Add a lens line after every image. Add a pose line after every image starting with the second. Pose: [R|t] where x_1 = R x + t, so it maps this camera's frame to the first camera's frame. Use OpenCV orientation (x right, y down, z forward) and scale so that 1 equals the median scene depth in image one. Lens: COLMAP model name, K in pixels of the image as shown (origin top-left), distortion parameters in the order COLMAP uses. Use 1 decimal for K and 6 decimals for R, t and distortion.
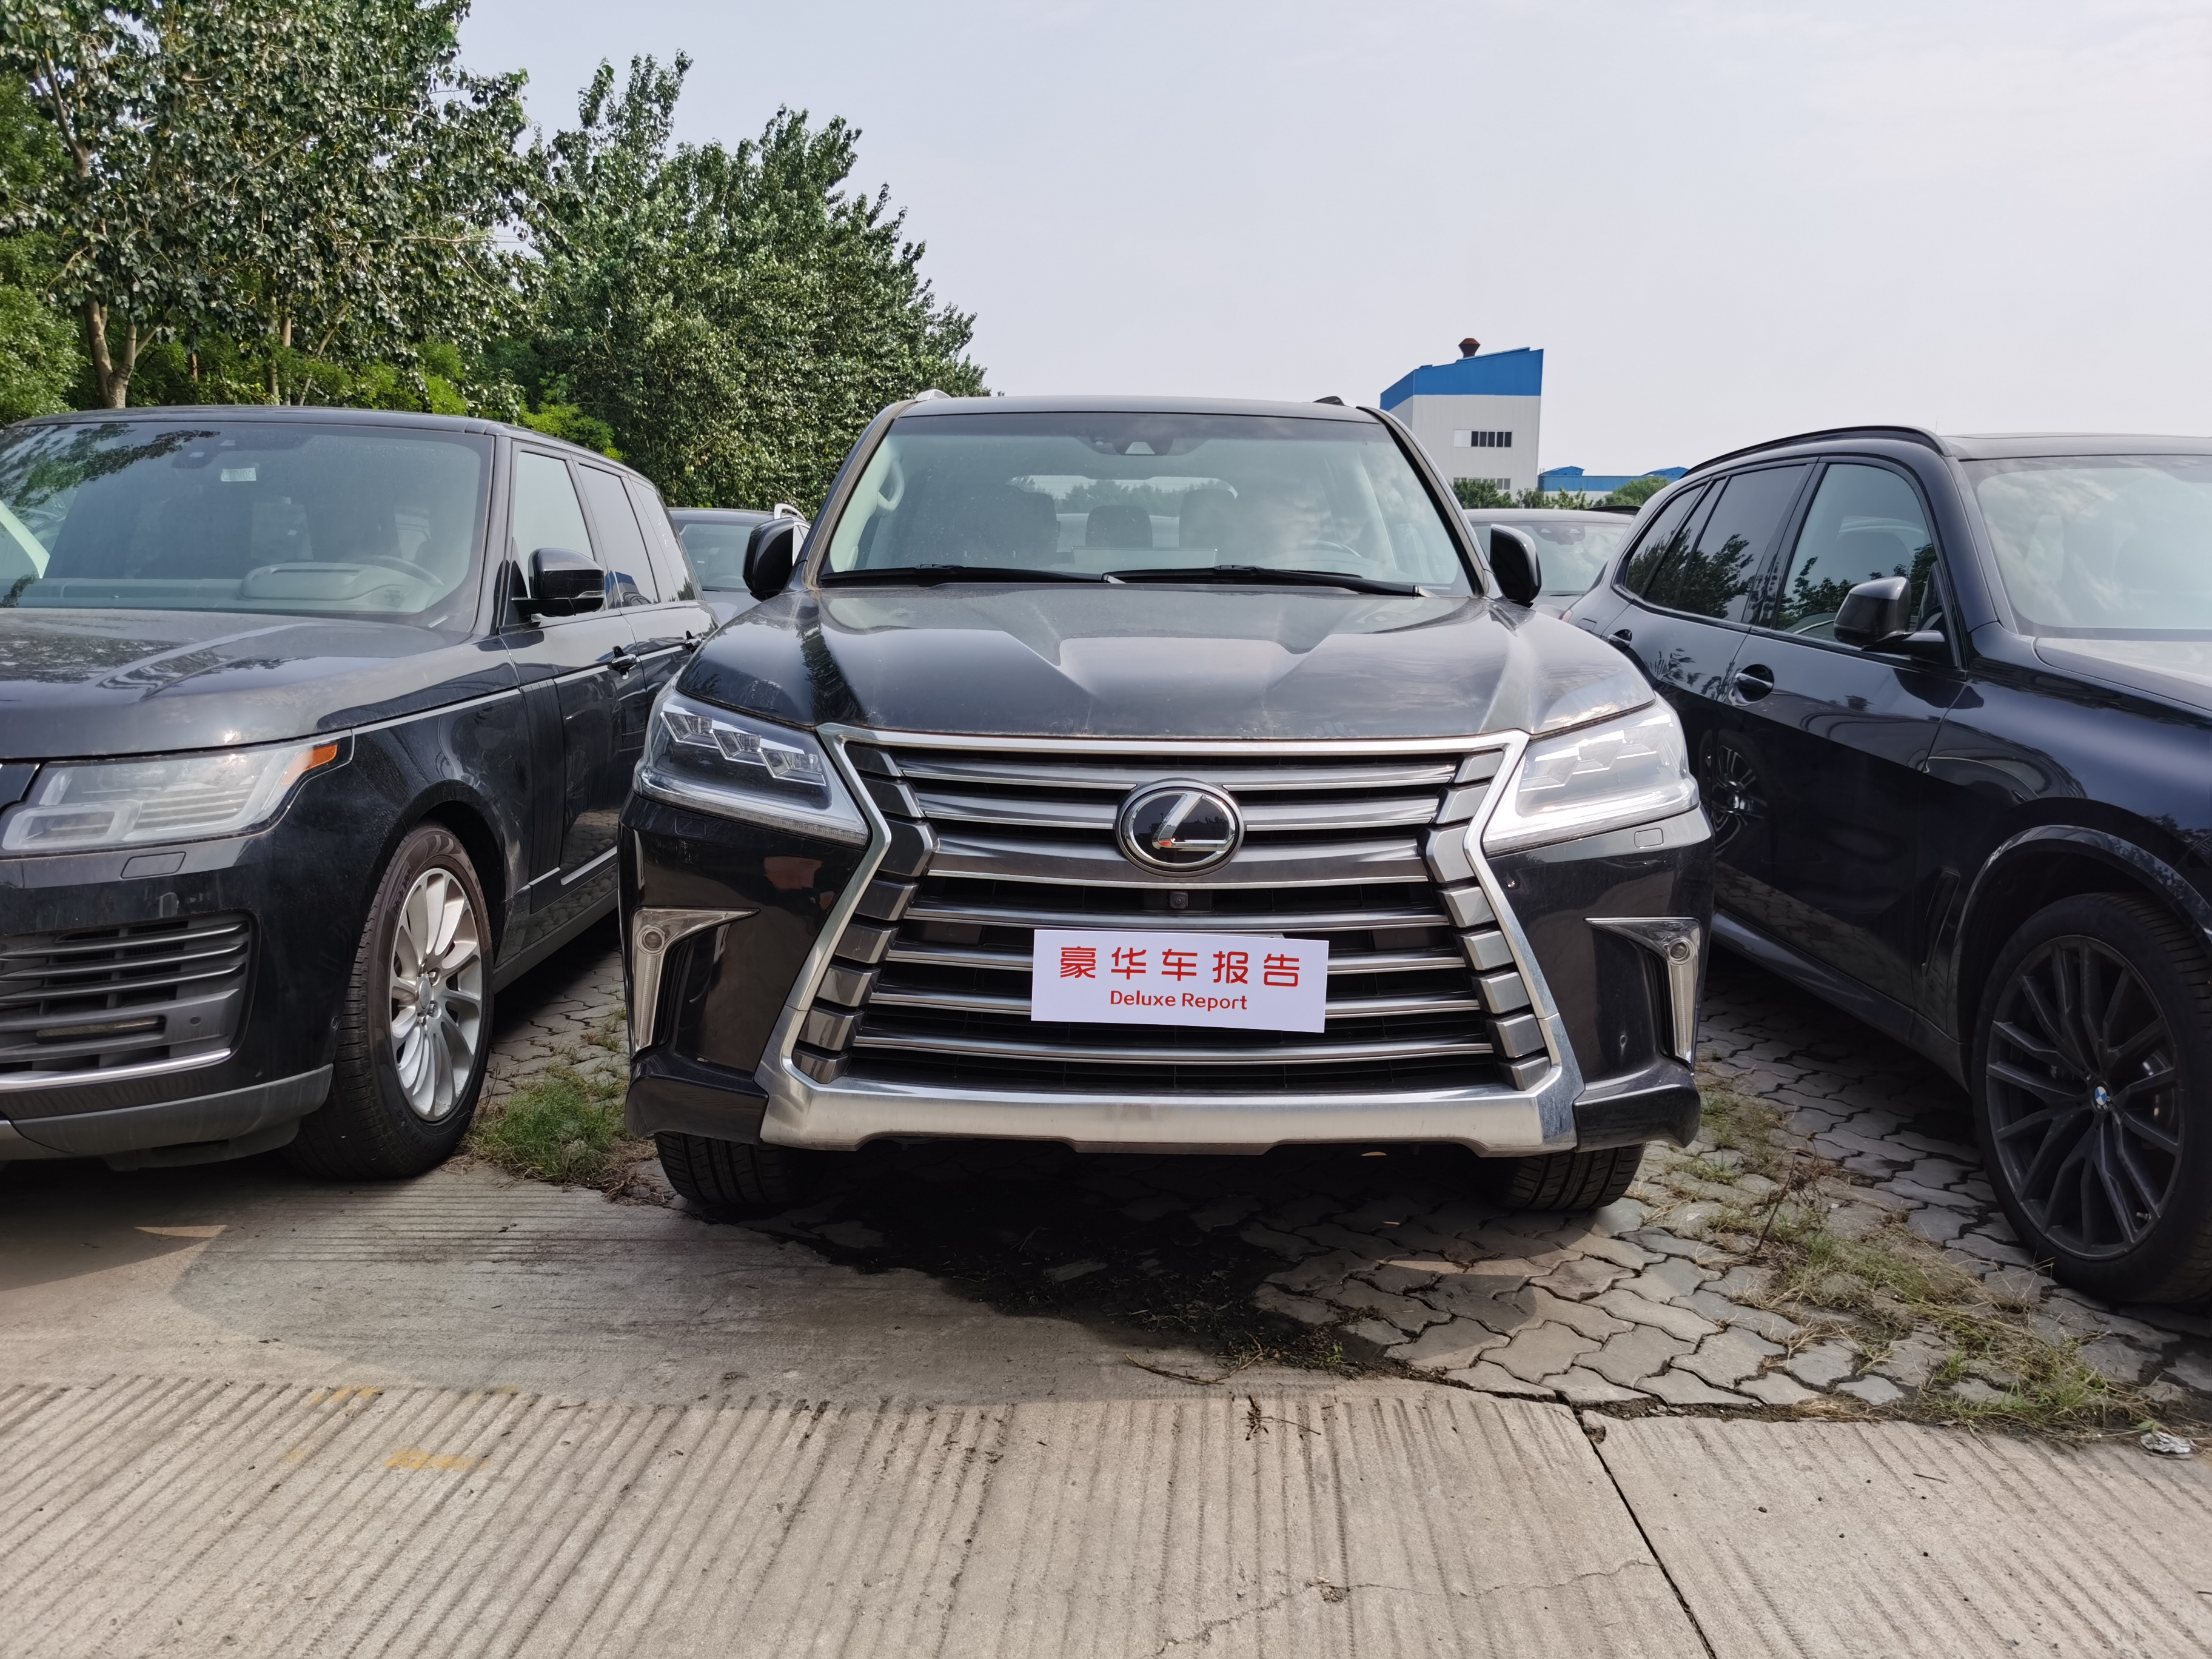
lens RADIAL K [[1764.9, 0, 1099.2], [0, 1764.9, 838.1], [0, 0, 1]] dist [0.067522, -0.101948]
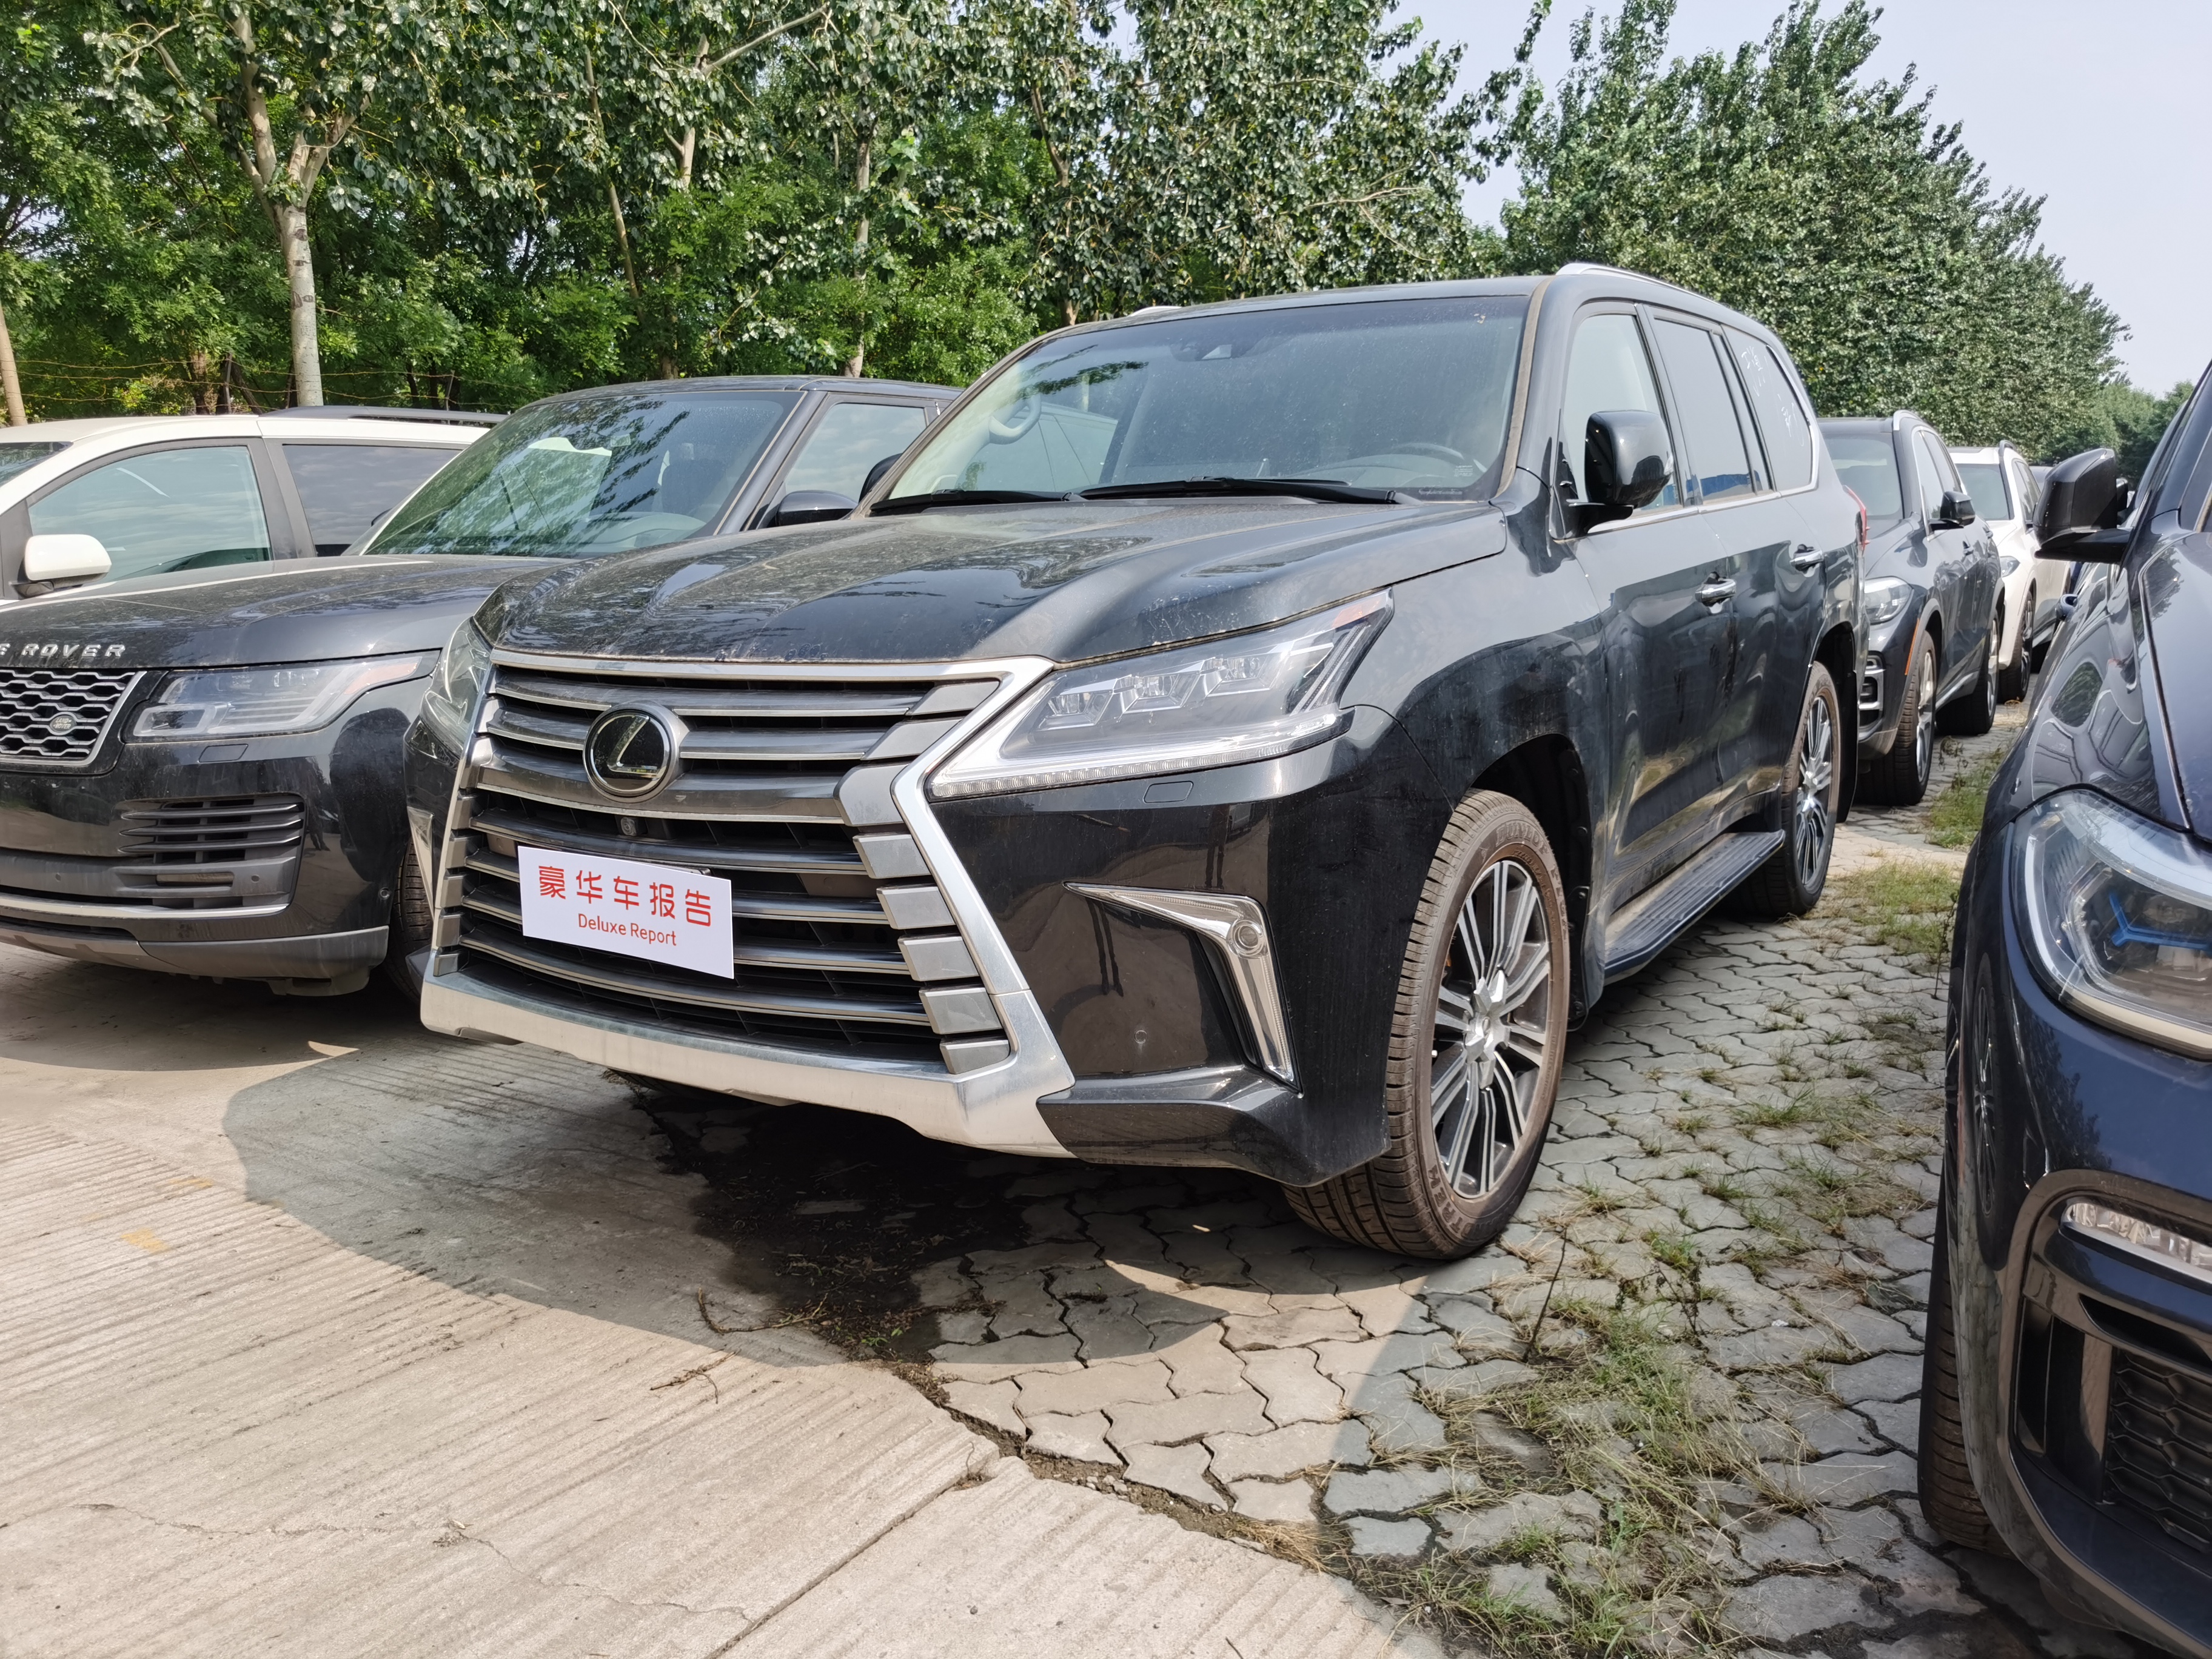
lens RADIAL K [[1764.9, 0, 1098.6], [0, 1764.9, 831.0], [0, 0, 1]] dist [0.067522, -0.101948]
pose [[0.828167, 0.064604, -0.556745, 0.675587], [-0.049380, 0.997882, 0.042339, -0.013822], [0.558301, -0.007572, 0.829604, 0.283386]]
